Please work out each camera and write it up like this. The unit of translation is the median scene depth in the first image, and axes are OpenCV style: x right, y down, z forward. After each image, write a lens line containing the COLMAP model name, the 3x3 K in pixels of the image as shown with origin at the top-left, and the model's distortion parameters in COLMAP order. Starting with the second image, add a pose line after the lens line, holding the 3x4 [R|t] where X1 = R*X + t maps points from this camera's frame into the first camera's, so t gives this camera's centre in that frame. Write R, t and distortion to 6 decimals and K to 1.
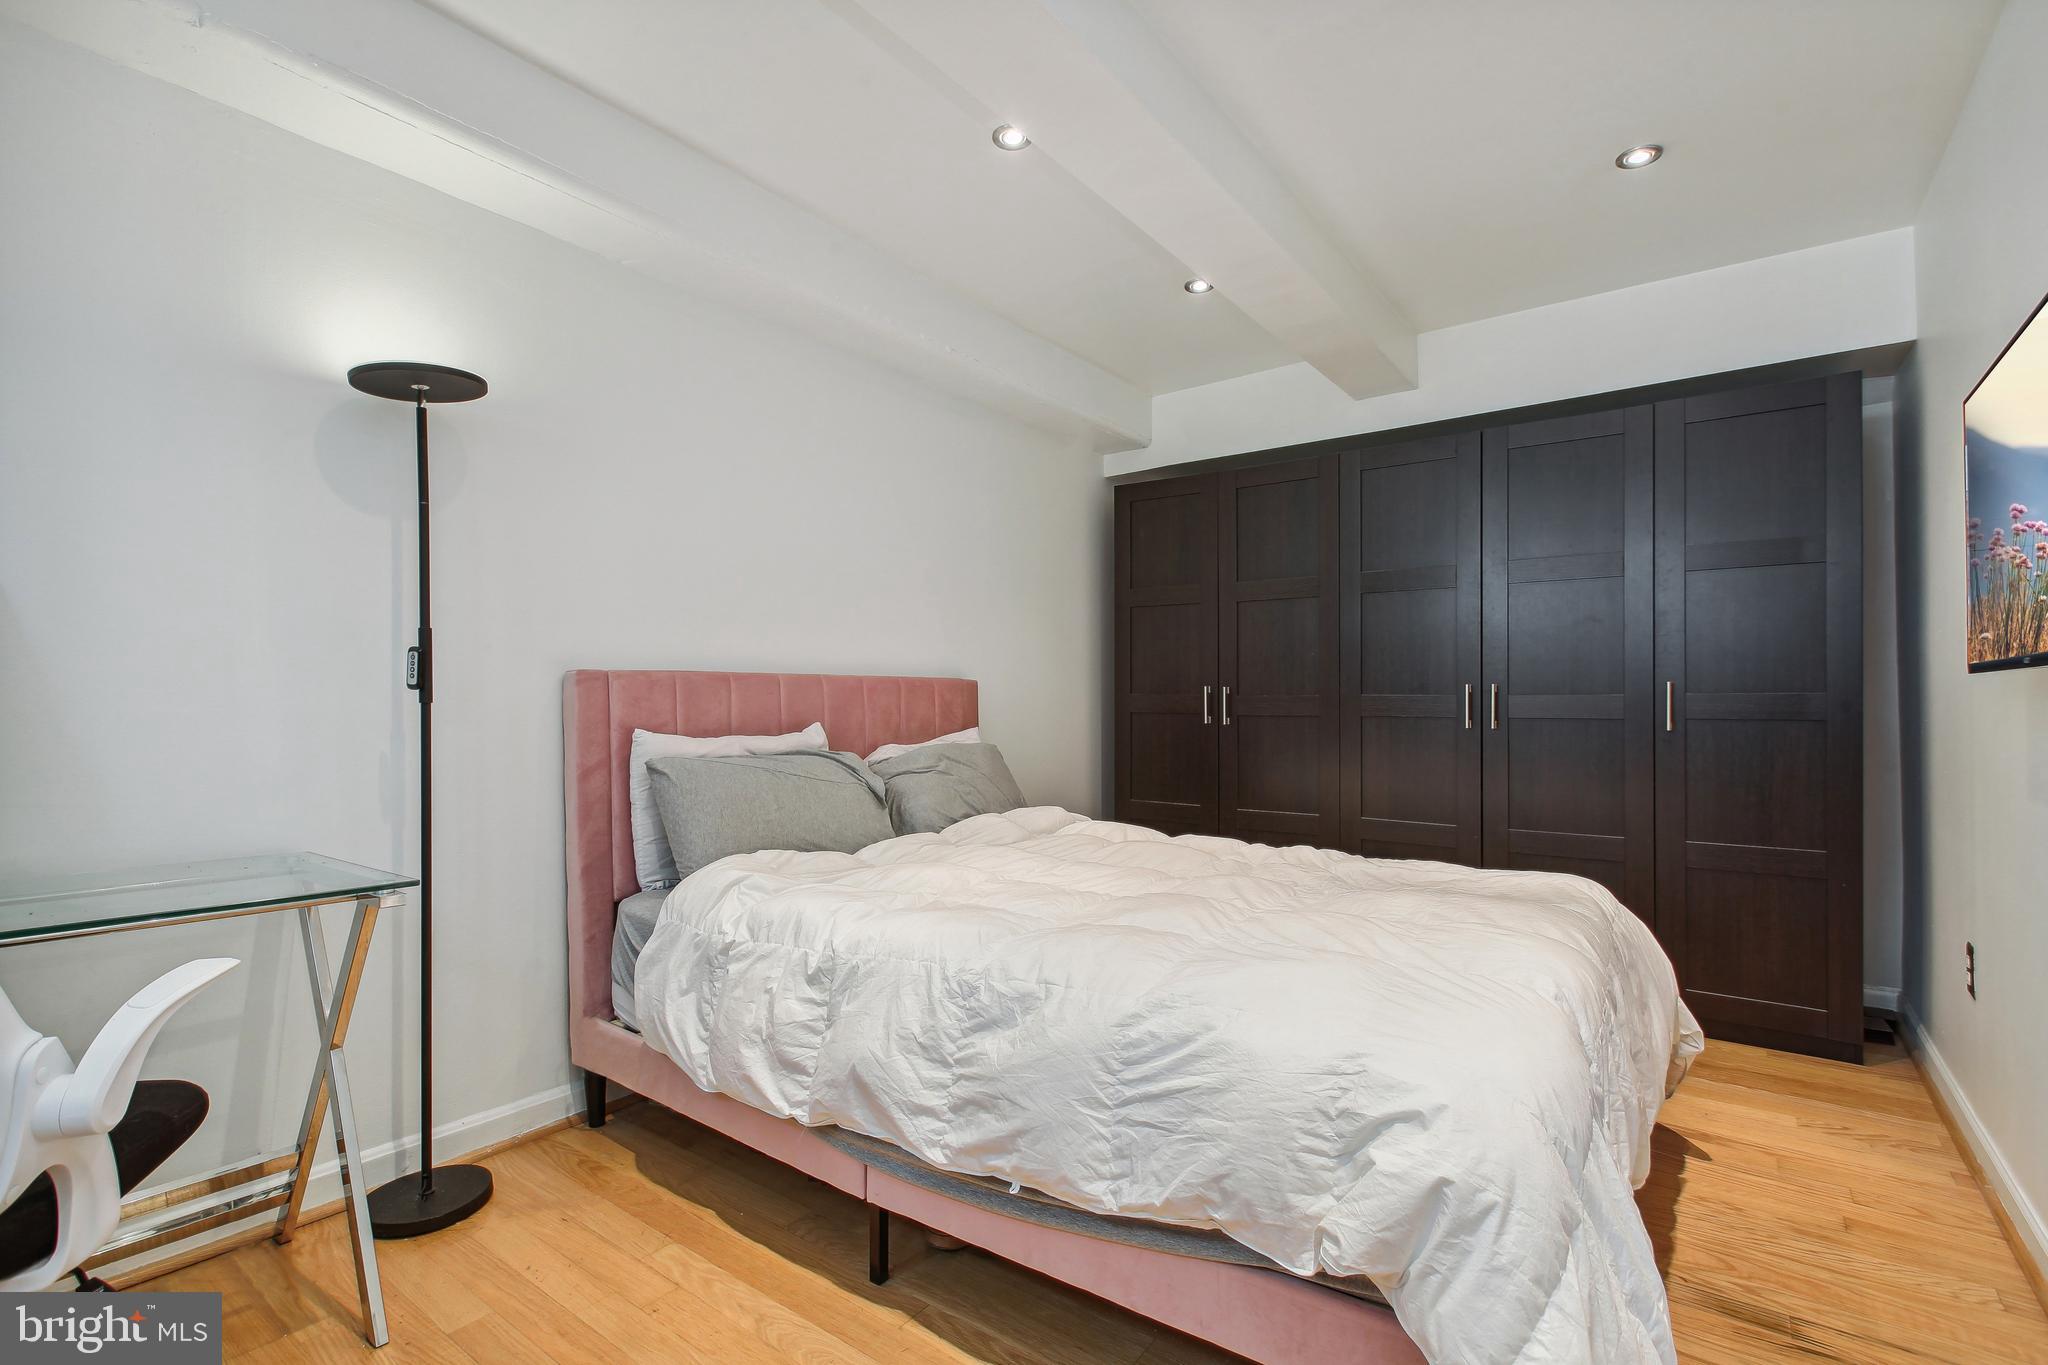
lens RADIAL K [[939.6, 0, 1024.0], [0, 939.6, 682.5], [0, 0, 1]] dist [-0.000079, 0.000328]
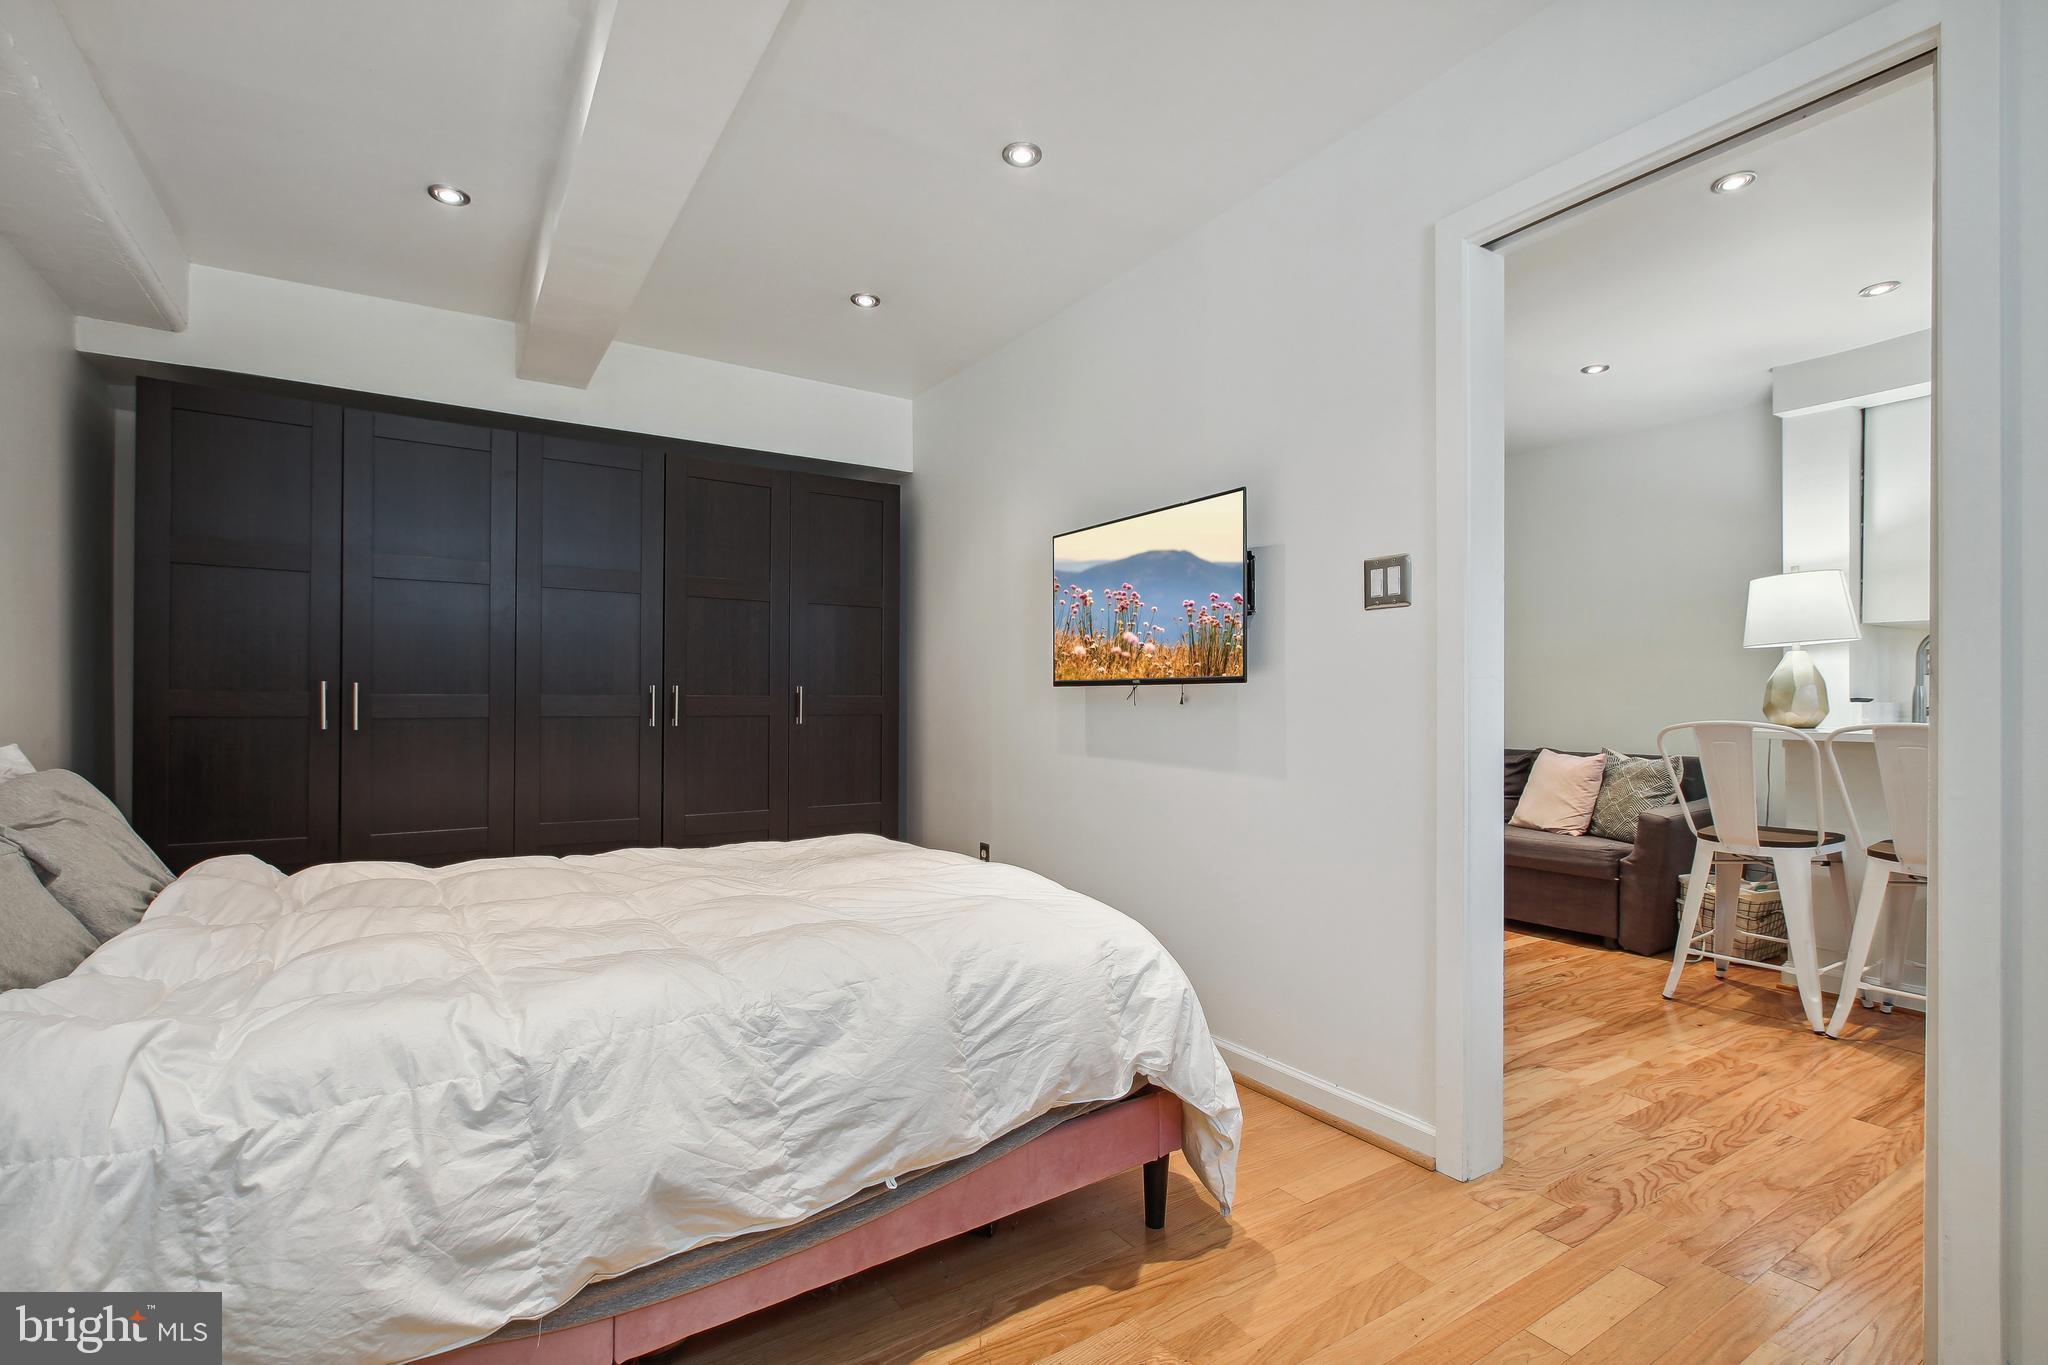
lens RADIAL K [[939.6, 0, 1024.0], [0, 939.6, 682.5], [0, 0, 1]] dist [-0.000079, 0.000328]
pose [[0.343817, 0.020916, 0.938804, -0.831559], [-0.024330, 0.999615, -0.013360, 0.009501], [-0.938721, -0.018248, 0.344193, 0.478433]]
